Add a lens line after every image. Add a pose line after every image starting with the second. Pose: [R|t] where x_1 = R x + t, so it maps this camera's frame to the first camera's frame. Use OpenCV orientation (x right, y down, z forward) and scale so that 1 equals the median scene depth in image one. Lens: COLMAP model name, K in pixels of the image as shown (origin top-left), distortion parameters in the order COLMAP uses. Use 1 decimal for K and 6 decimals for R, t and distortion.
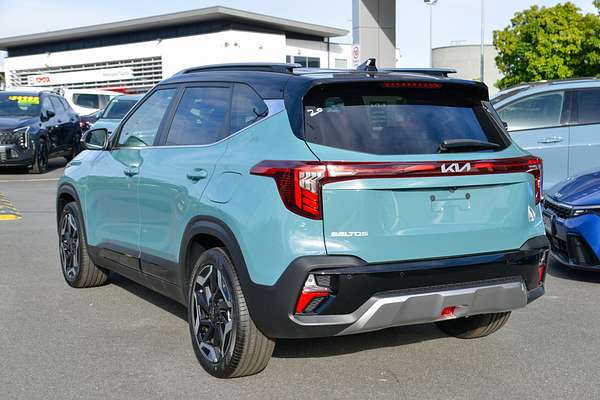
lens RADIAL K [[883.3, 0, 300.9], [0, 883.3, 202.6], [0, 0, 1]] dist [0.202354, 0.000000]
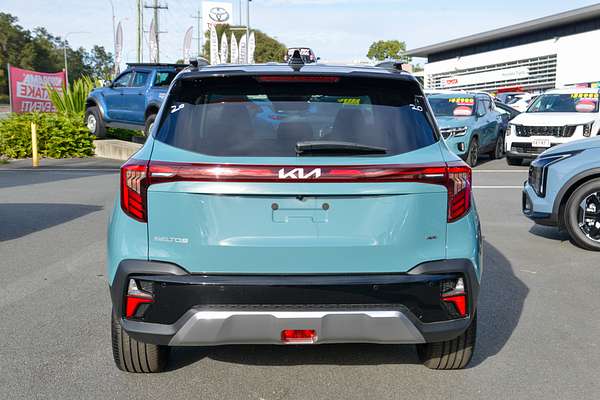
lens RADIAL K [[805.3, 0, 289.0], [0, 805.3, 227.3], [0, 0, 1]] dist [0.089514, 0.000000]
pose [[0.872109, 0.067353, -0.484653, 0.511327], [-0.046533, 0.997408, 0.054876, -0.027112], [0.487093, -0.025306, 0.872983, 0.280465]]
